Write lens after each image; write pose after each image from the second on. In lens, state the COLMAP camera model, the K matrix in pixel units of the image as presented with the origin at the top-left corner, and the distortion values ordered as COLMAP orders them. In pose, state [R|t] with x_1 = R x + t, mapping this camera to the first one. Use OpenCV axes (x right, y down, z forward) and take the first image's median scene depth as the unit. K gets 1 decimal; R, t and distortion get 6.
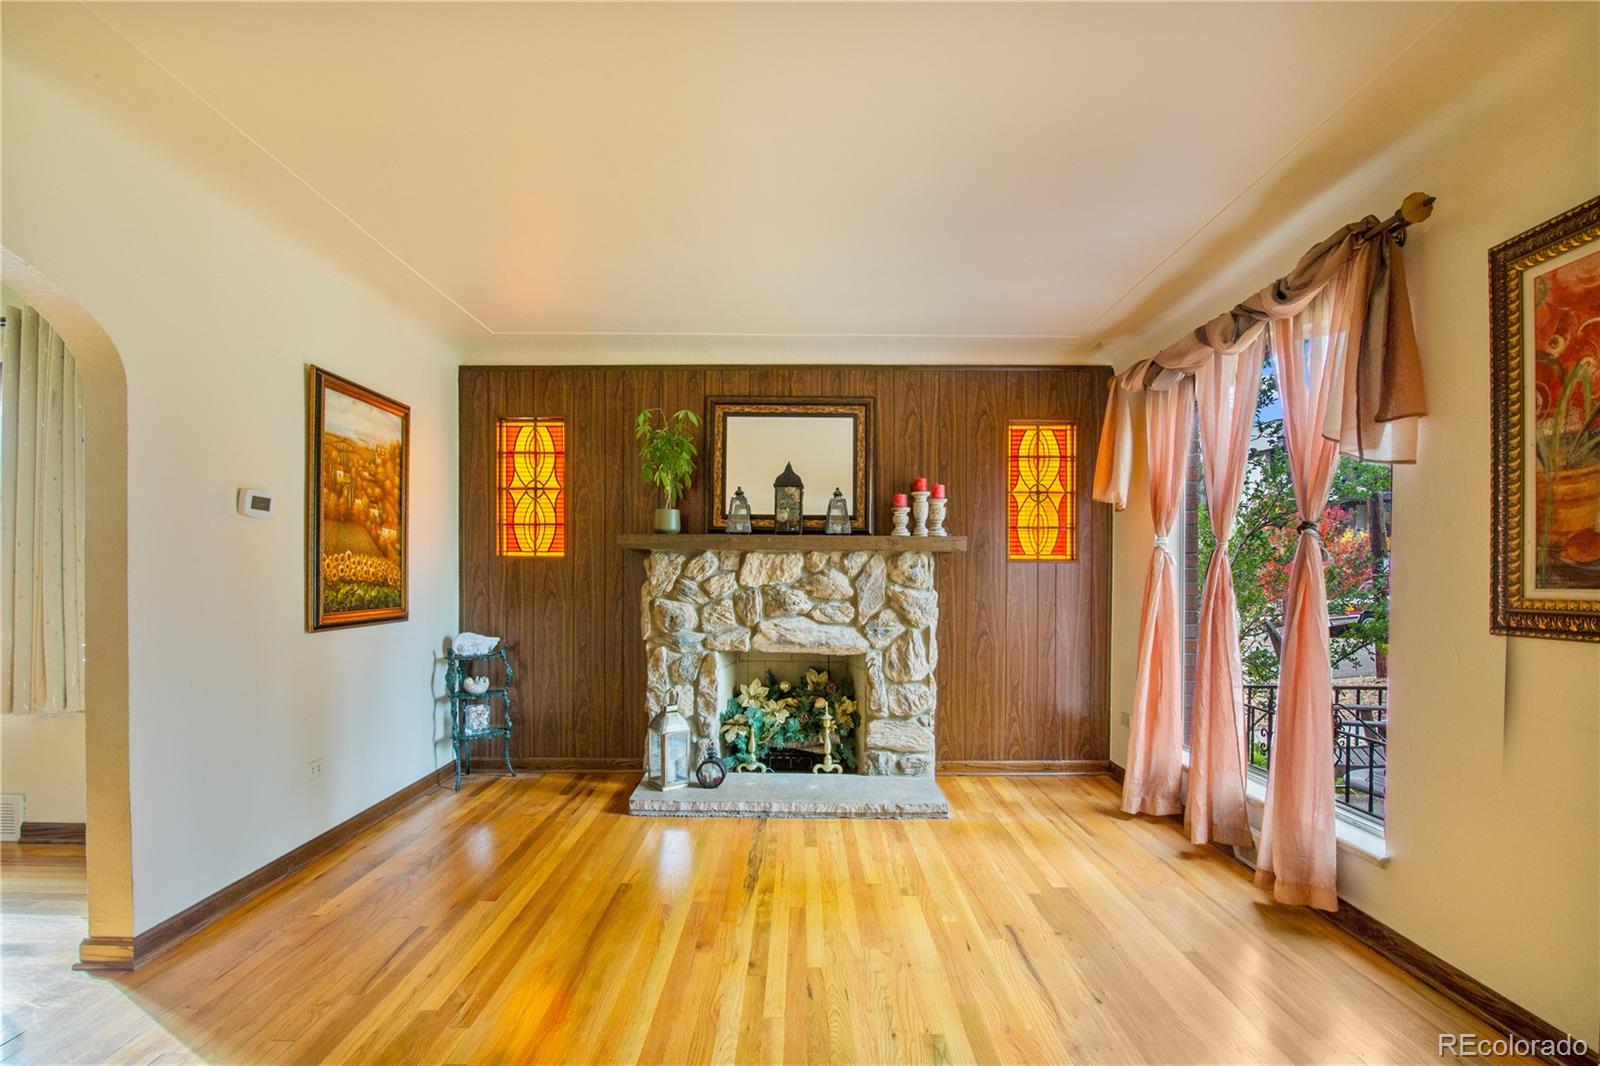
lens RADIAL K [[740.0, 0, 791.8], [0, 740.0, 577.1], [0, 0, 1]] dist [-0.016430, 0.000214]
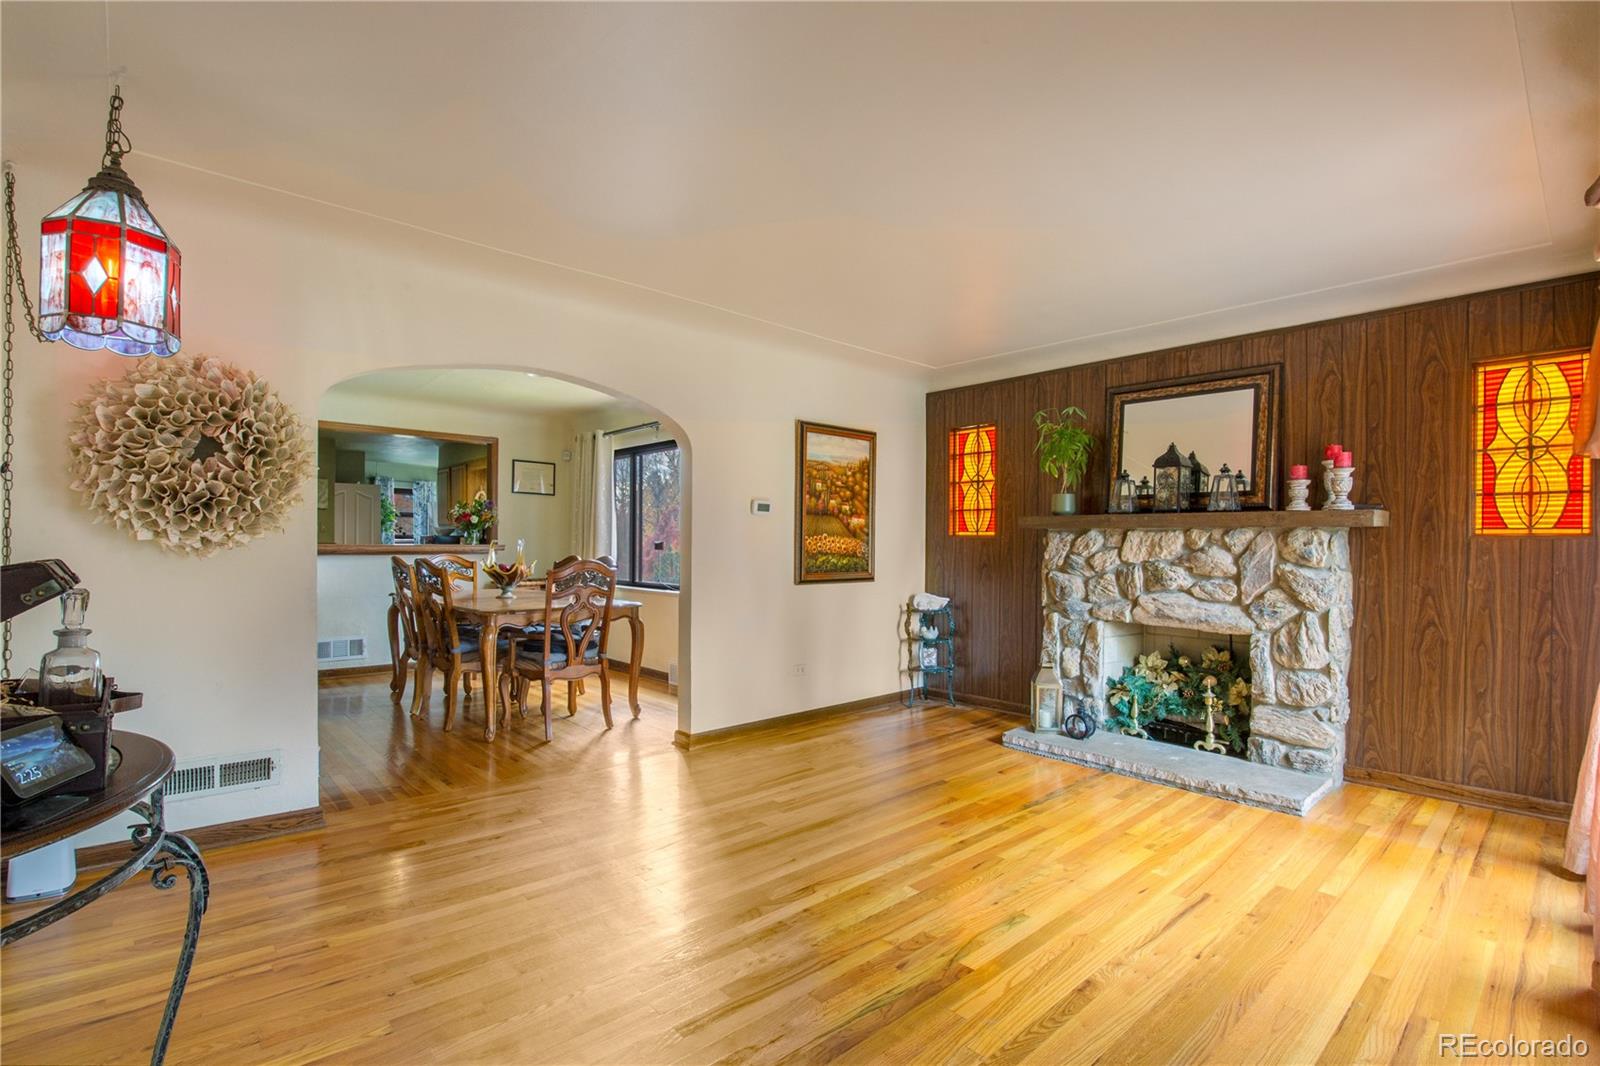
lens RADIAL K [[740.0, 0, 812.7], [0, 740.0, 538.5], [0, 0, 1]] dist [-0.016430, 0.000214]
pose [[0.686108, -0.003892, -0.727490, 0.404736], [-0.008024, 0.999884, -0.012917, -0.004245], [0.727456, 0.014700, 0.685997, -0.070832]]
